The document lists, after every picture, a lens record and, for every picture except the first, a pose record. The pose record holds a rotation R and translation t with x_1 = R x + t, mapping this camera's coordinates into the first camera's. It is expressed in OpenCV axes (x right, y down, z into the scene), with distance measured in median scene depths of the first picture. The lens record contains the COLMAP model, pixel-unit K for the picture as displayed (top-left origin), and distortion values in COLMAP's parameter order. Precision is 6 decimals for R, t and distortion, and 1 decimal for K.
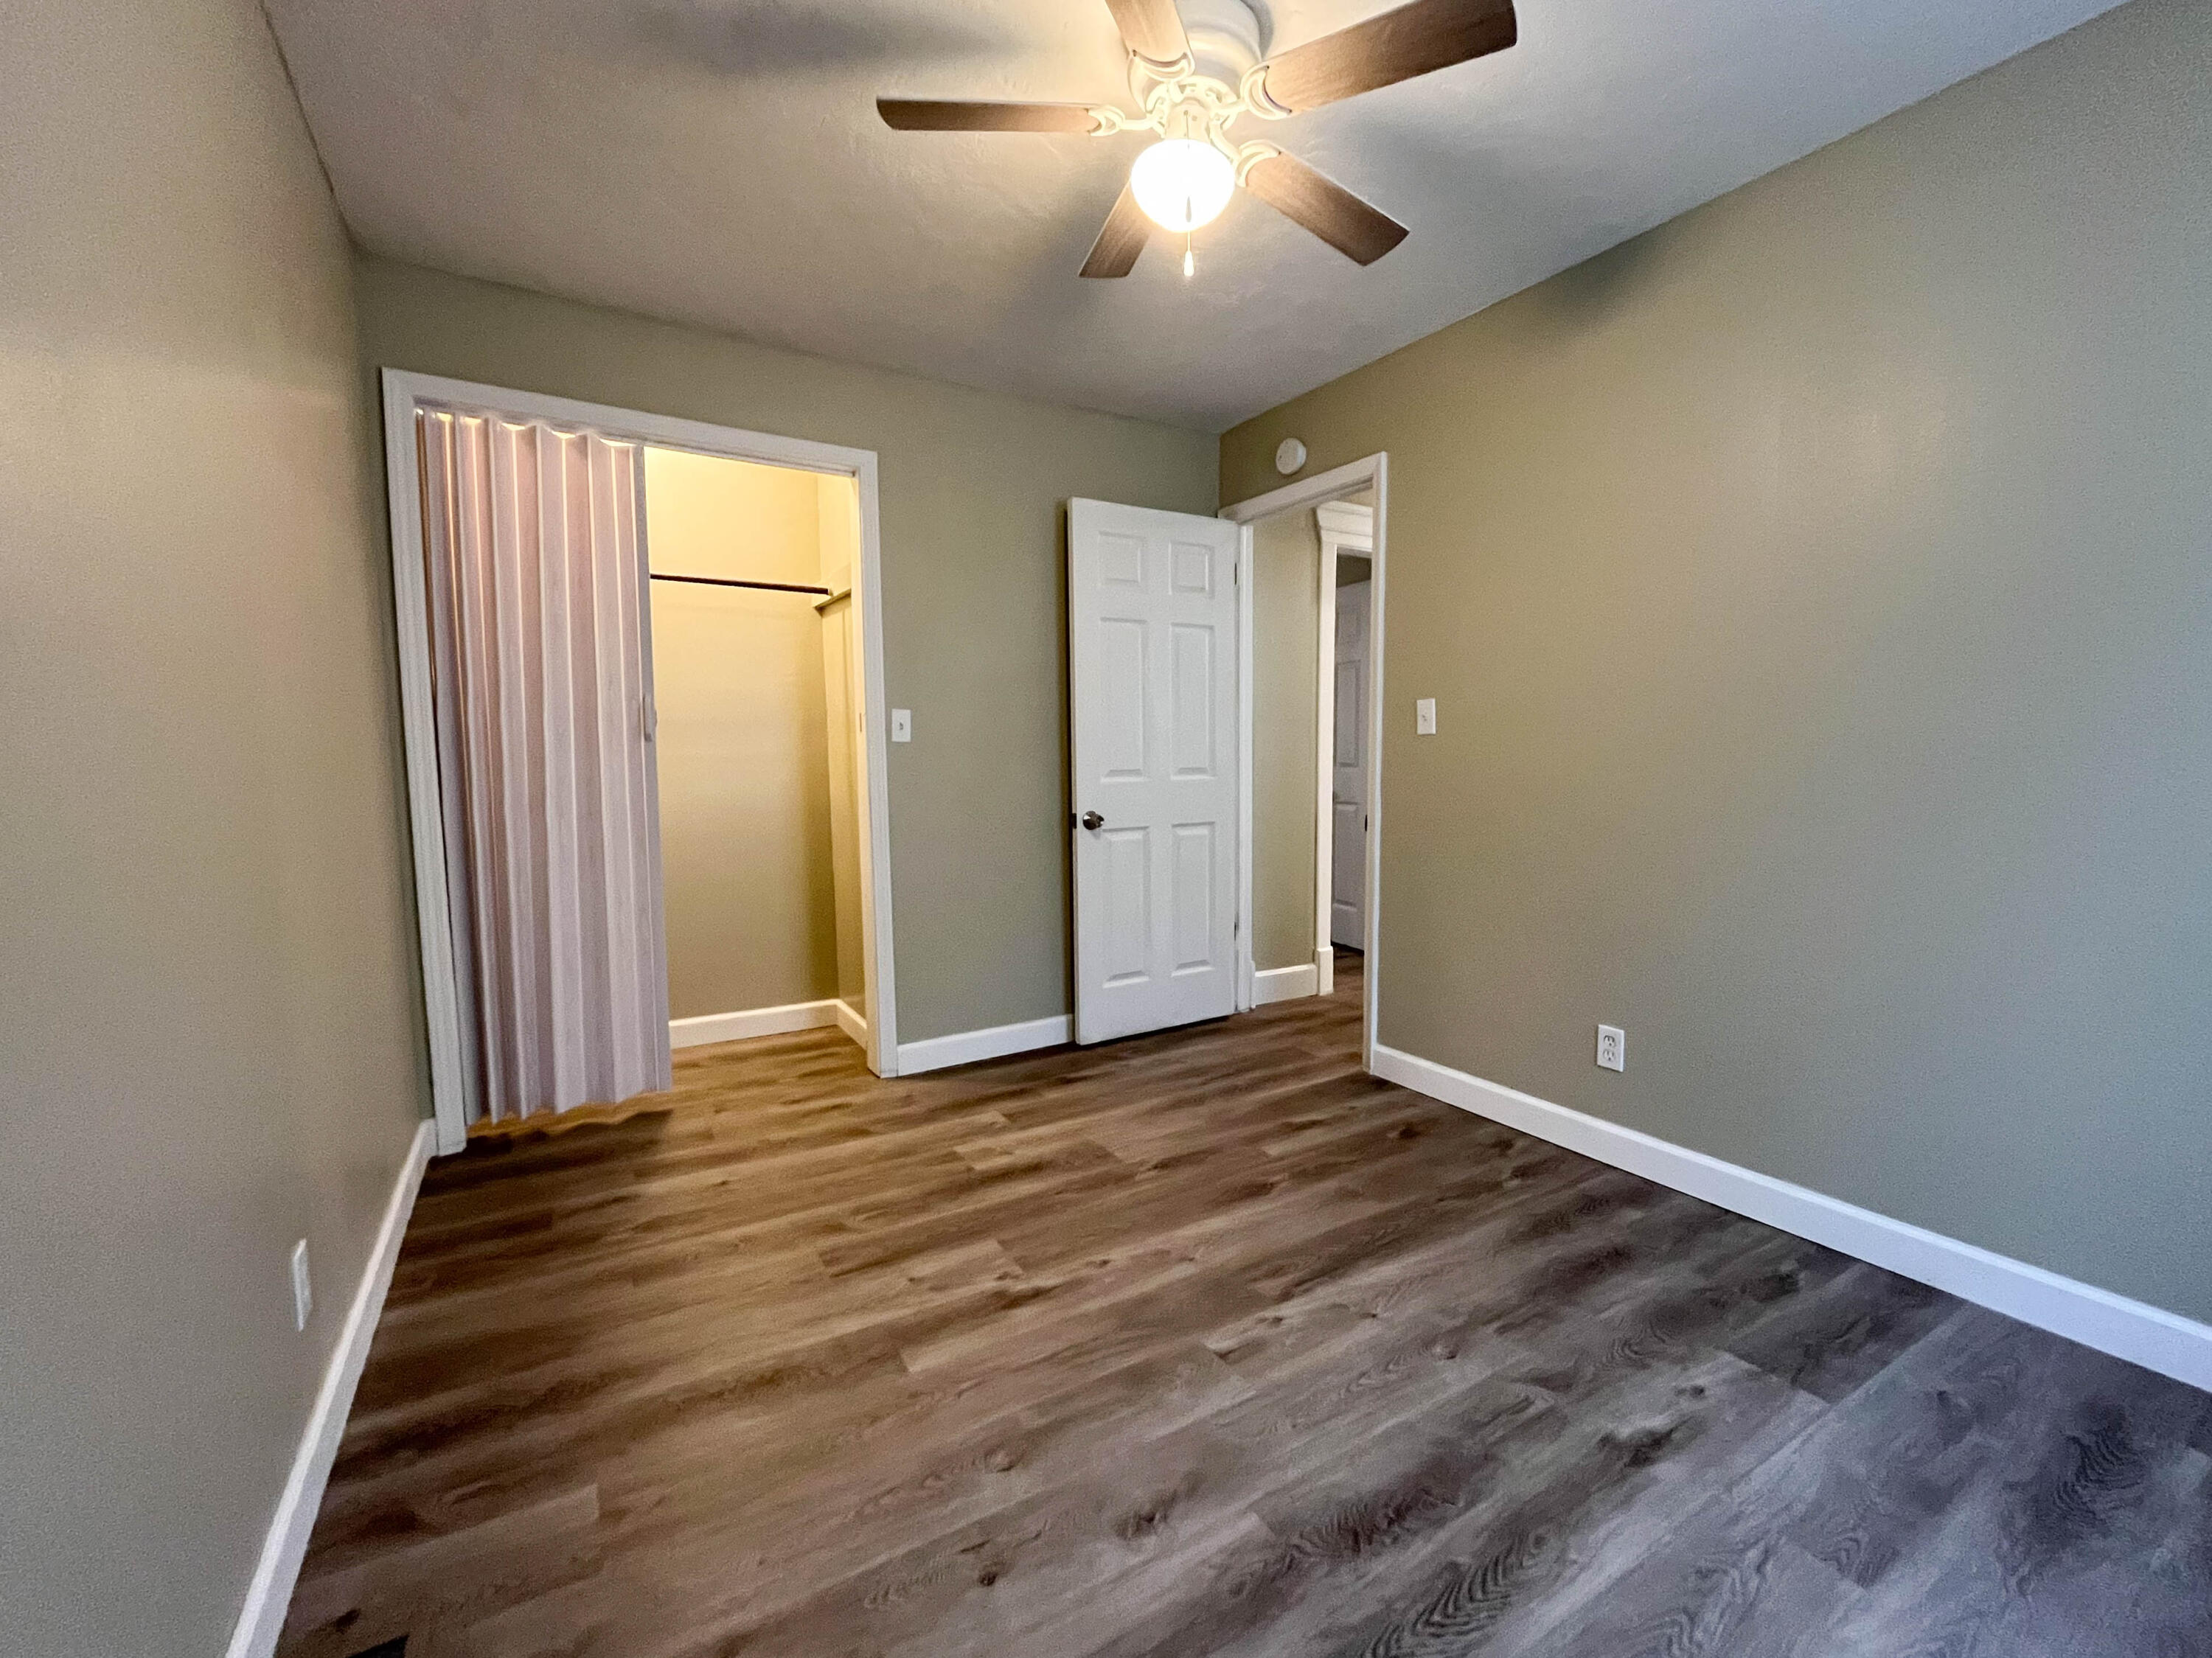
lens RADIAL K [[905.3, 0, 1103.7], [0, 905.3, 820.9], [0, 0, 1]] dist [0.001267, -0.000010]
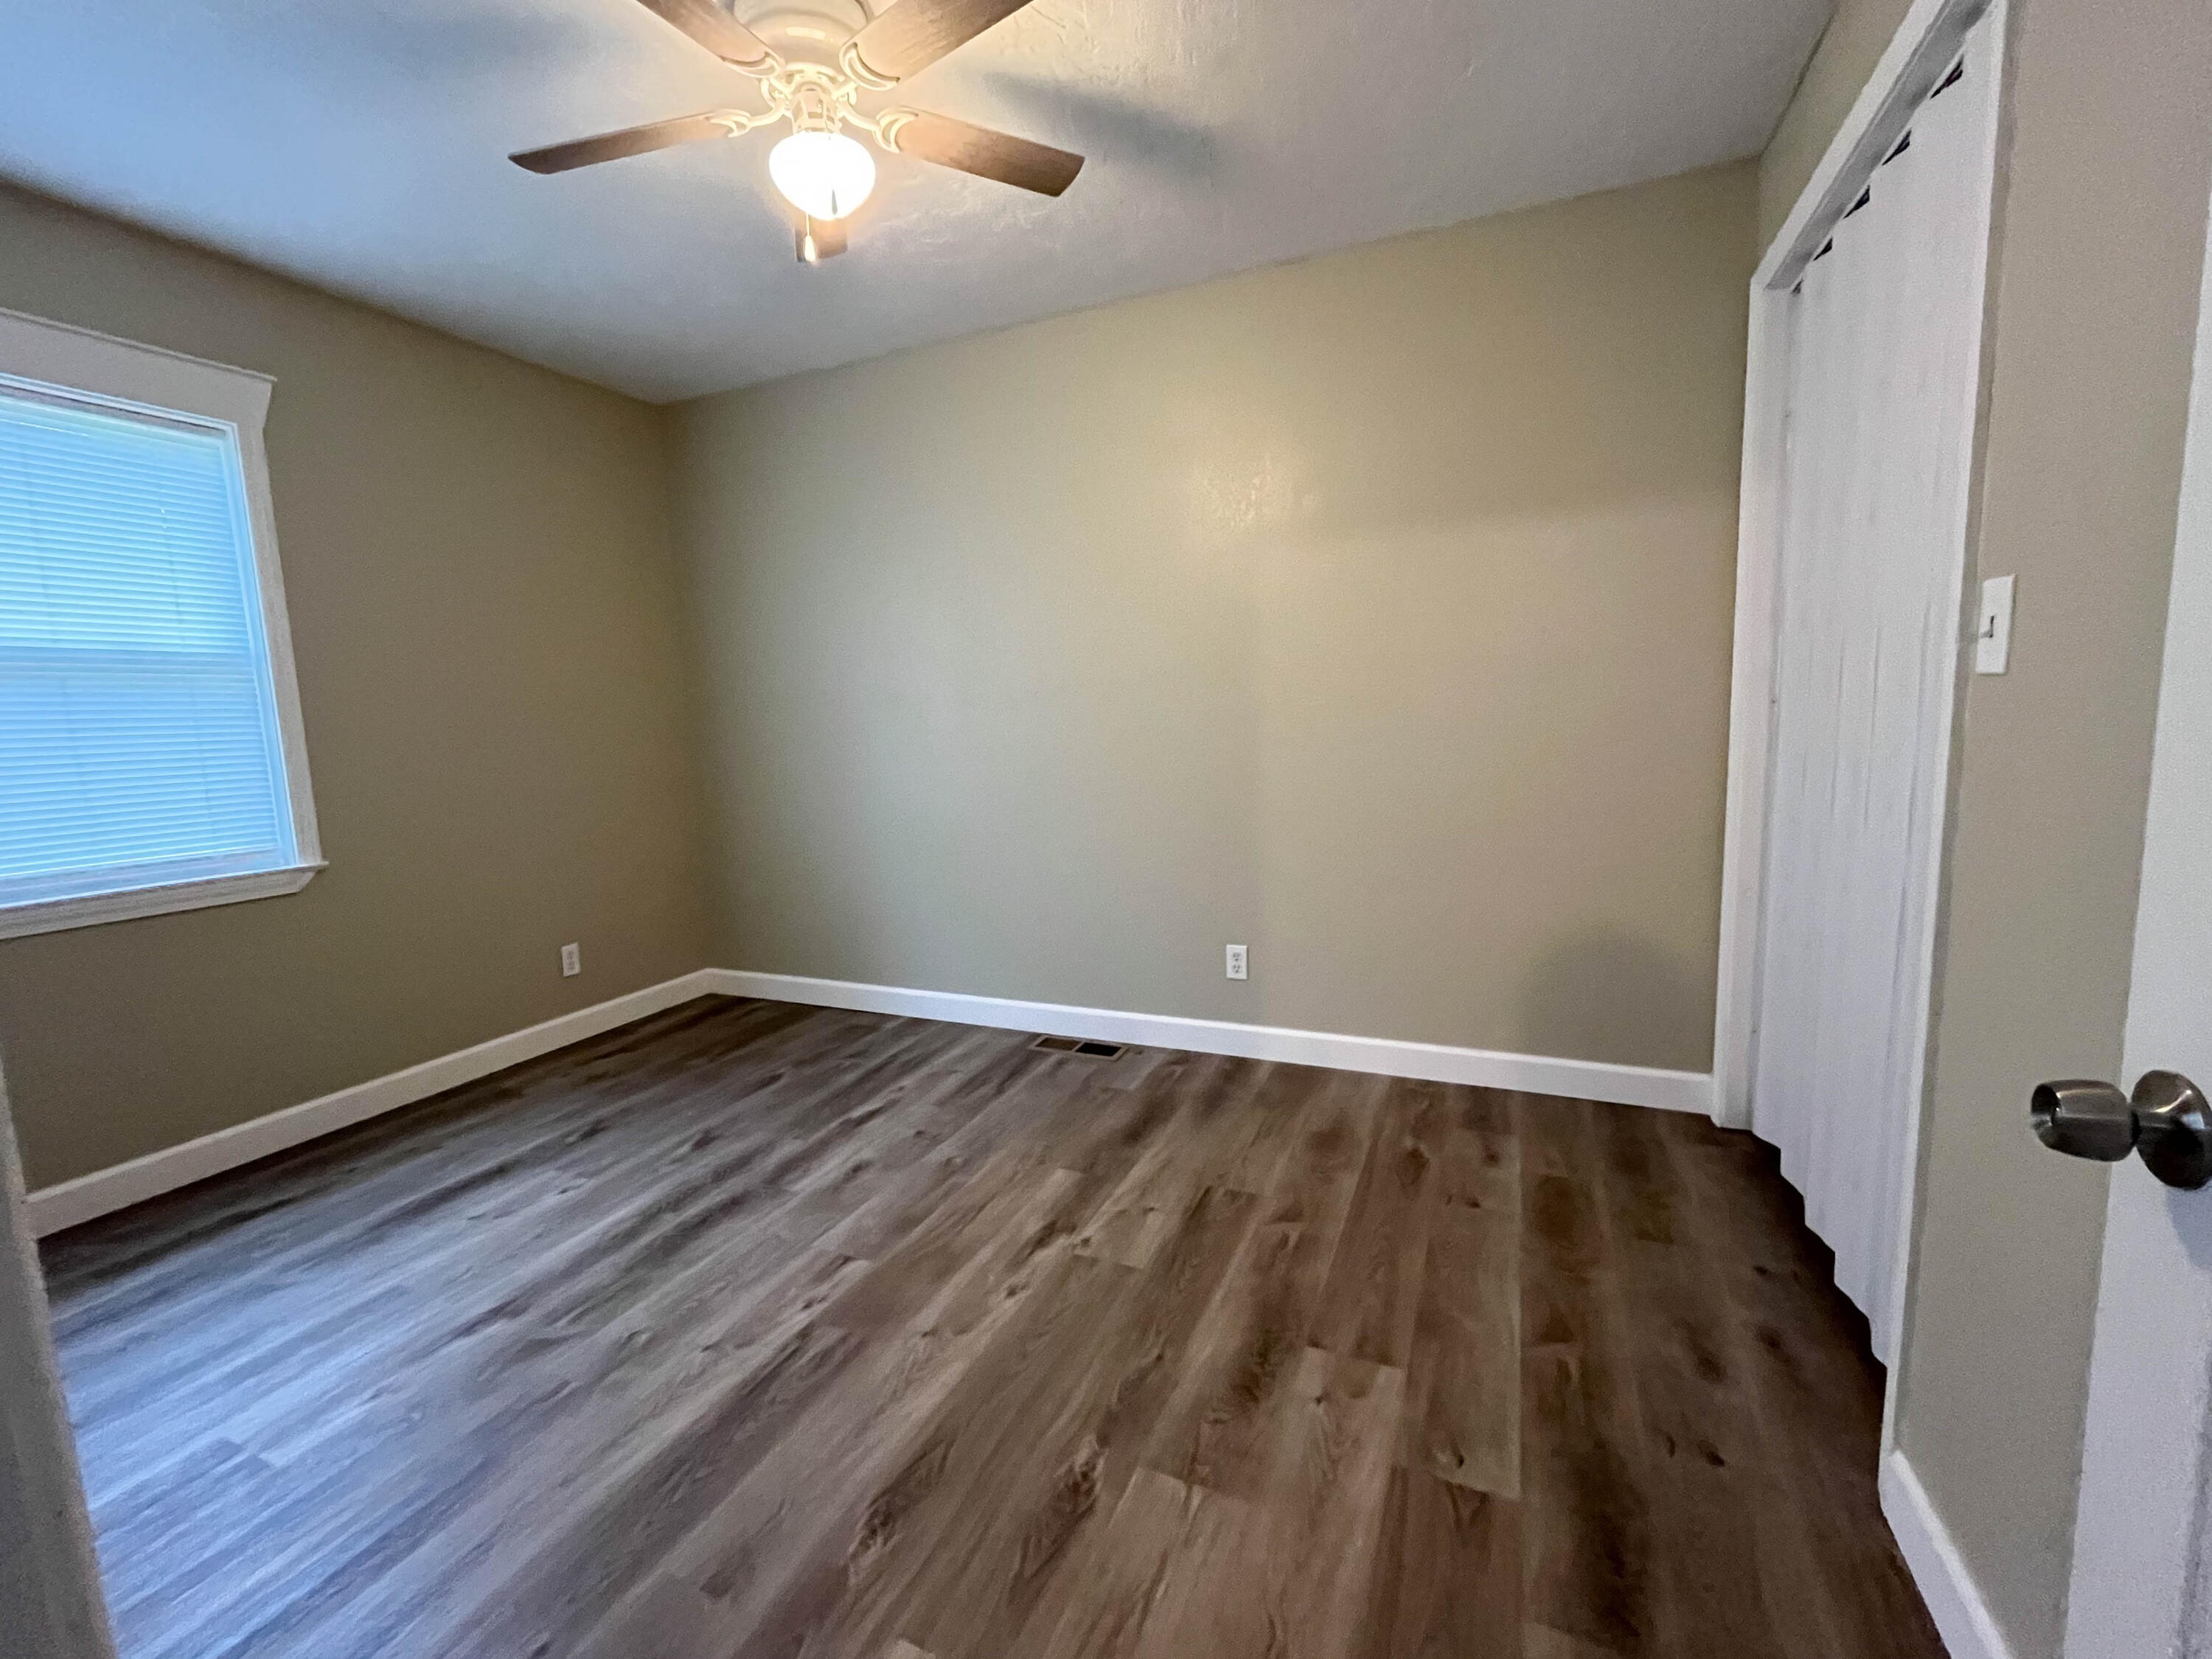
lens RADIAL K [[905.4, 0, 1094.1], [0, 905.4, 826.6], [0, 0, 1]] dist [0.001267, -0.000010]
pose [[-0.809886, 0.108862, -0.576397, 0.424116], [-0.003684, 0.981665, 0.190580, -0.152831], [0.586575, 0.156472, -0.794636, 1.767041]]
